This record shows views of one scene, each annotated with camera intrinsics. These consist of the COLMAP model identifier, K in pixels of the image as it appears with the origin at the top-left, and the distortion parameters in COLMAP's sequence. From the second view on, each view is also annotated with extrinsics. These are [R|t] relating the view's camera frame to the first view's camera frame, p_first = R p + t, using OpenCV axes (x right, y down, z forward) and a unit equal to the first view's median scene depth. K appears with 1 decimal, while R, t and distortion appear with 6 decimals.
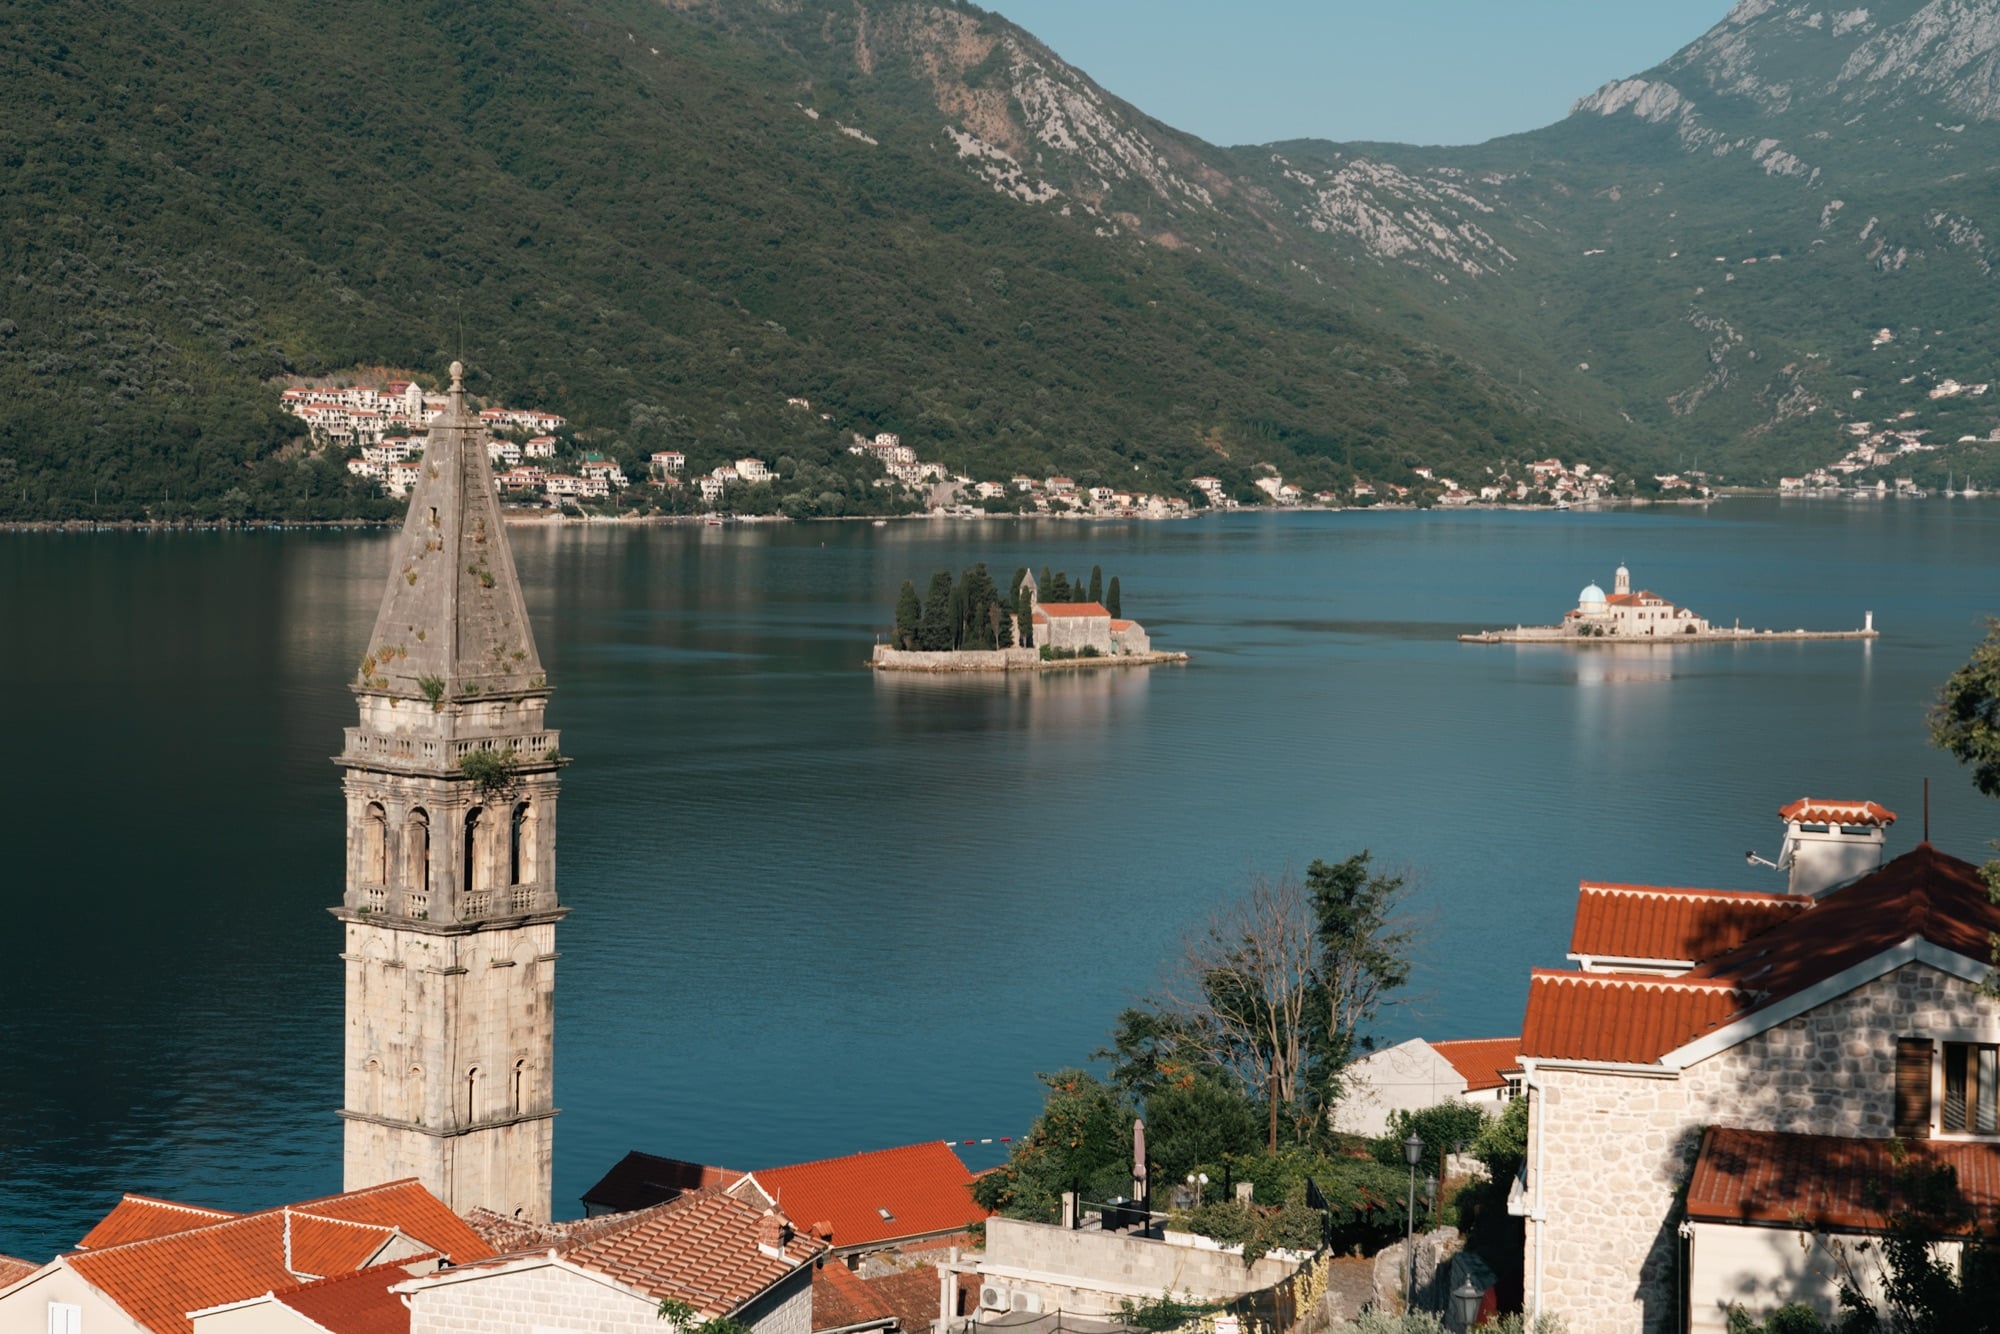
lens RADIAL K [[4383.8, 0, 1000.0], [0, 4383.8, 667.0], [0, 0, 1]] dist [0.101384, -0.009426]
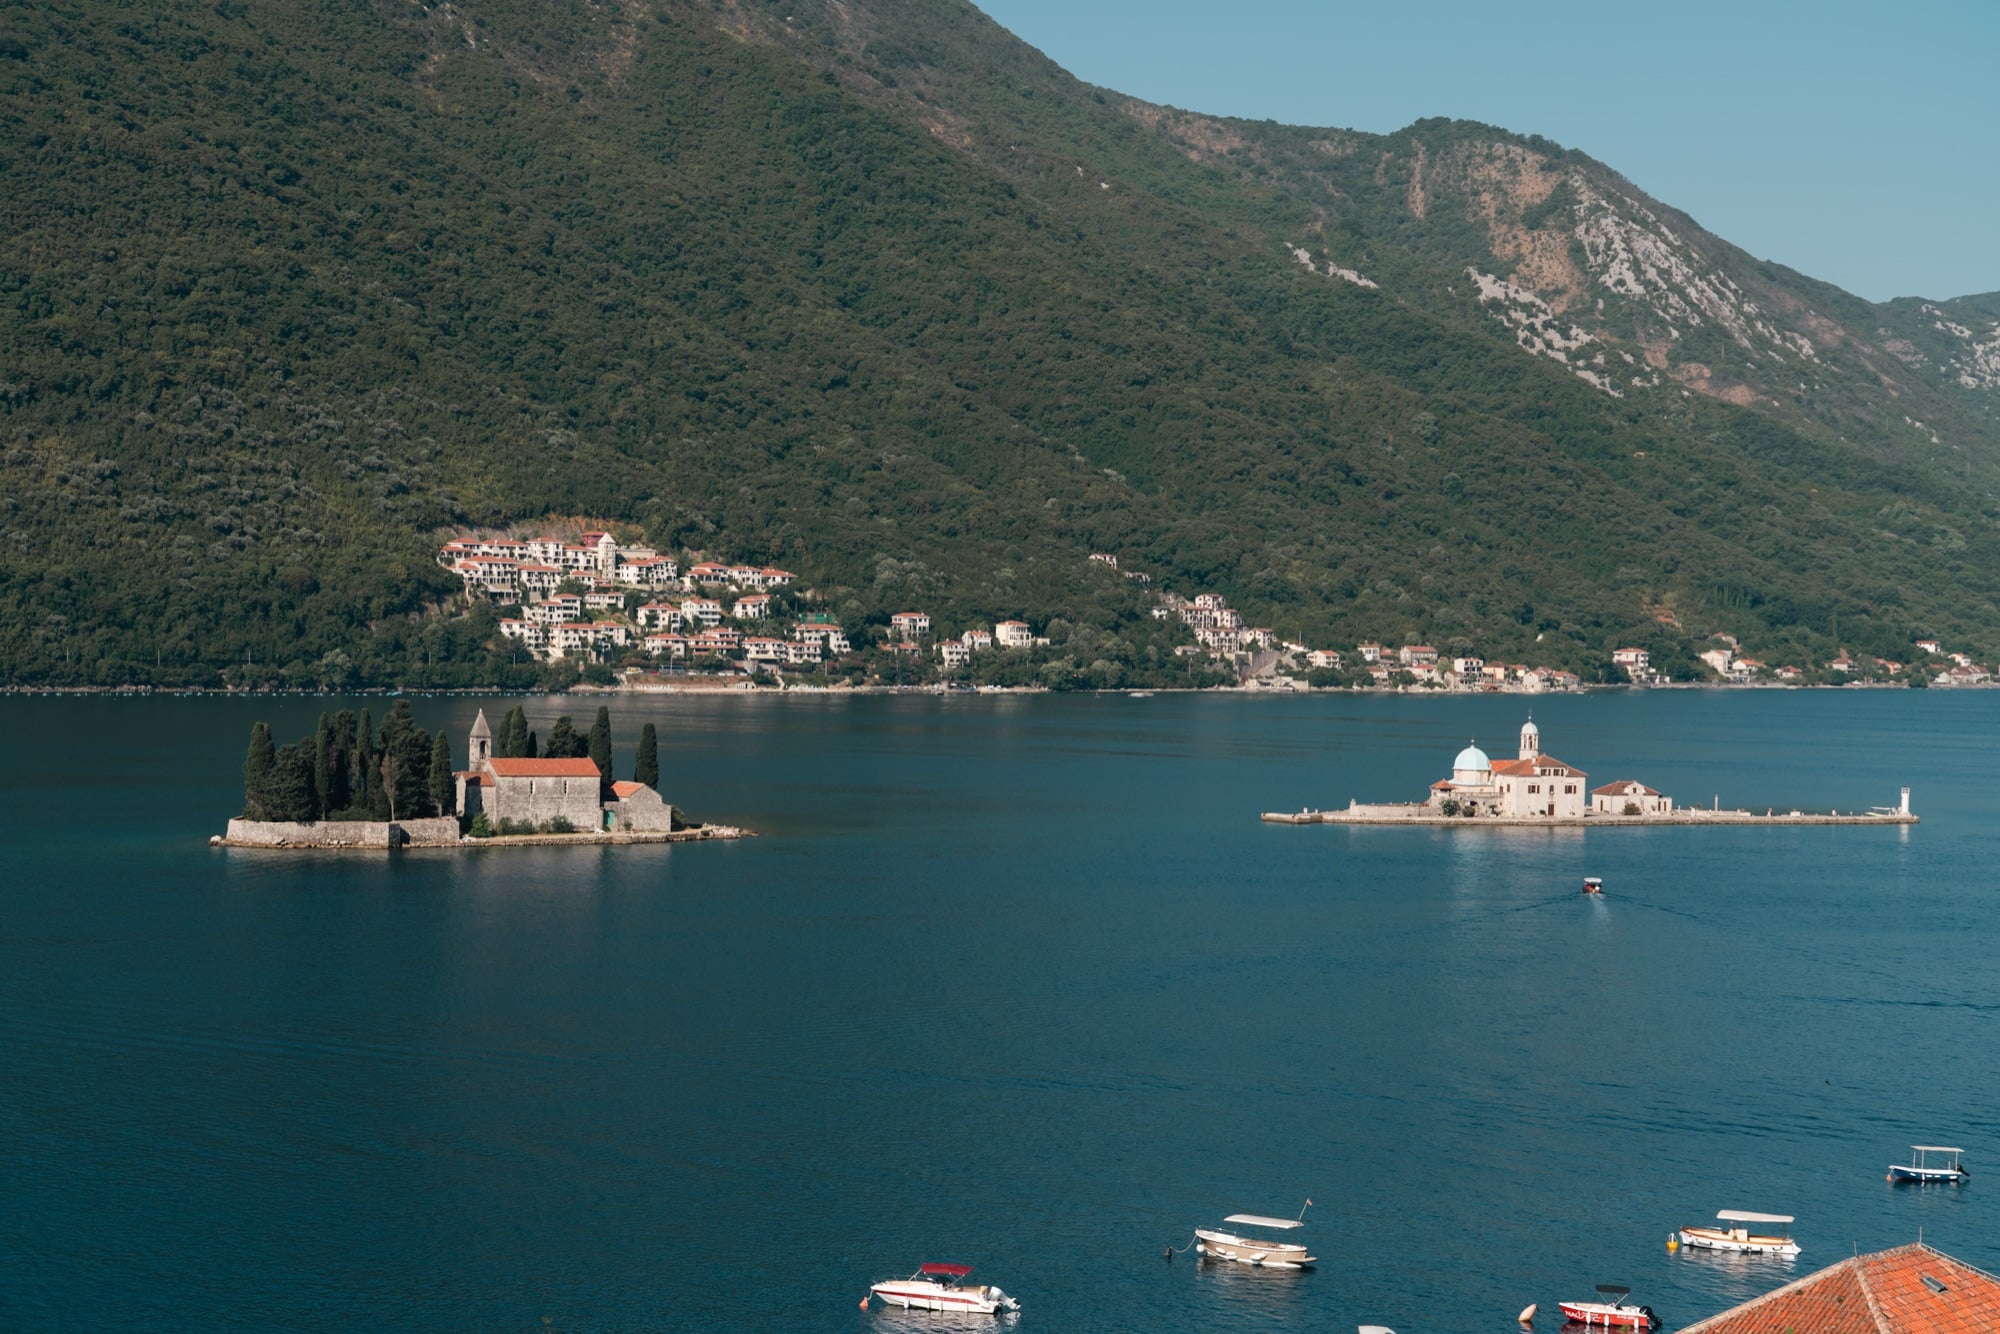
lens RADIAL K [[4383.8, 0, 1000.0], [0, 4383.8, 667.0], [0, 0, 1]] dist [0.101384, -0.009426]
pose [[0.977558, 0.000534, -0.210666, 0.114488], [-0.010594, 0.998856, -0.046626, 0.001555], [0.210400, 0.047812, 0.976445, 0.148741]]
